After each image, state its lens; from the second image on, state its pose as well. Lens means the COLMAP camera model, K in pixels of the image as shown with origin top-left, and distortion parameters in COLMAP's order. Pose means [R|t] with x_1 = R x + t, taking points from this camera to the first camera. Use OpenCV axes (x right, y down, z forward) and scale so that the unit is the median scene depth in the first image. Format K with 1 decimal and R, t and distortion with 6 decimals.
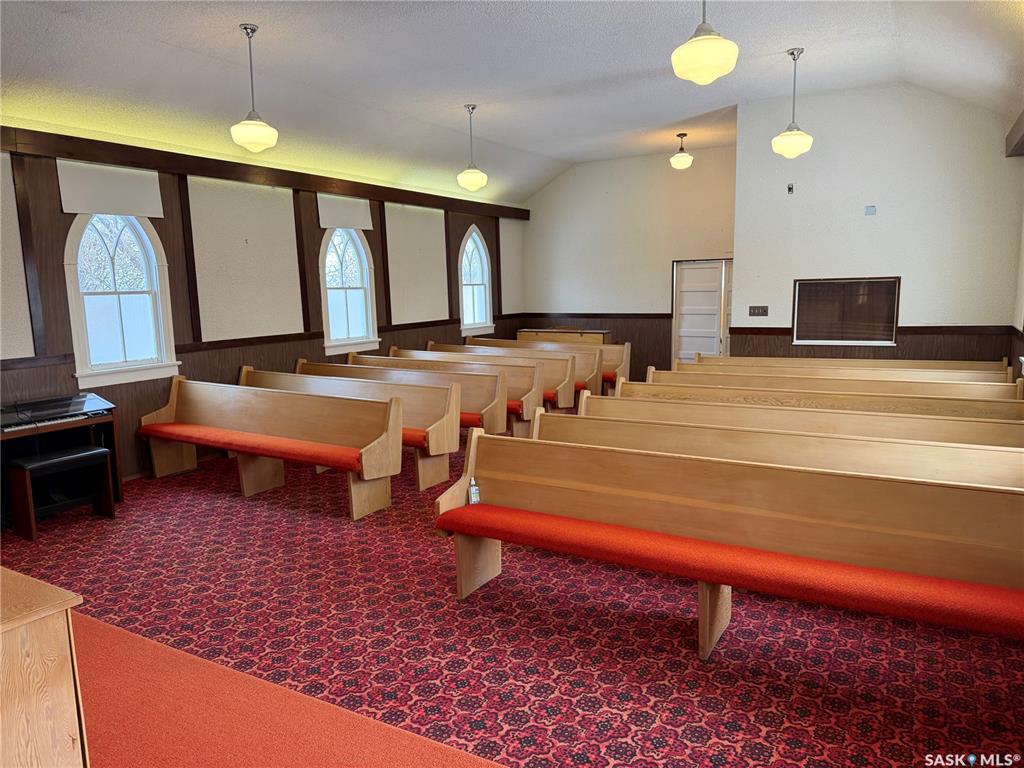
lens RADIAL K [[711.4, 0, 489.7], [0, 711.4, 394.1], [0, 0, 1]] dist [0.022867, -0.012986]
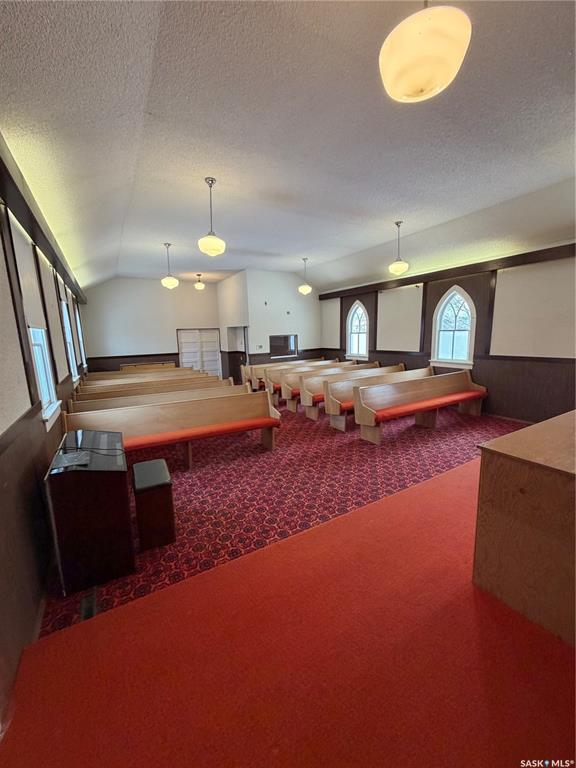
lens RADIAL K [[304.6, 0, 289.8], [0, 304.6, 387.3], [0, 0, 1]] dist [-0.002695, 0.001114]
pose [[0.489506, -0.147777, 0.859387, -1.008982], [0.155045, 0.984582, 0.080992, -0.073036], [-0.858105, 0.093598, 0.504871, 0.567808]]
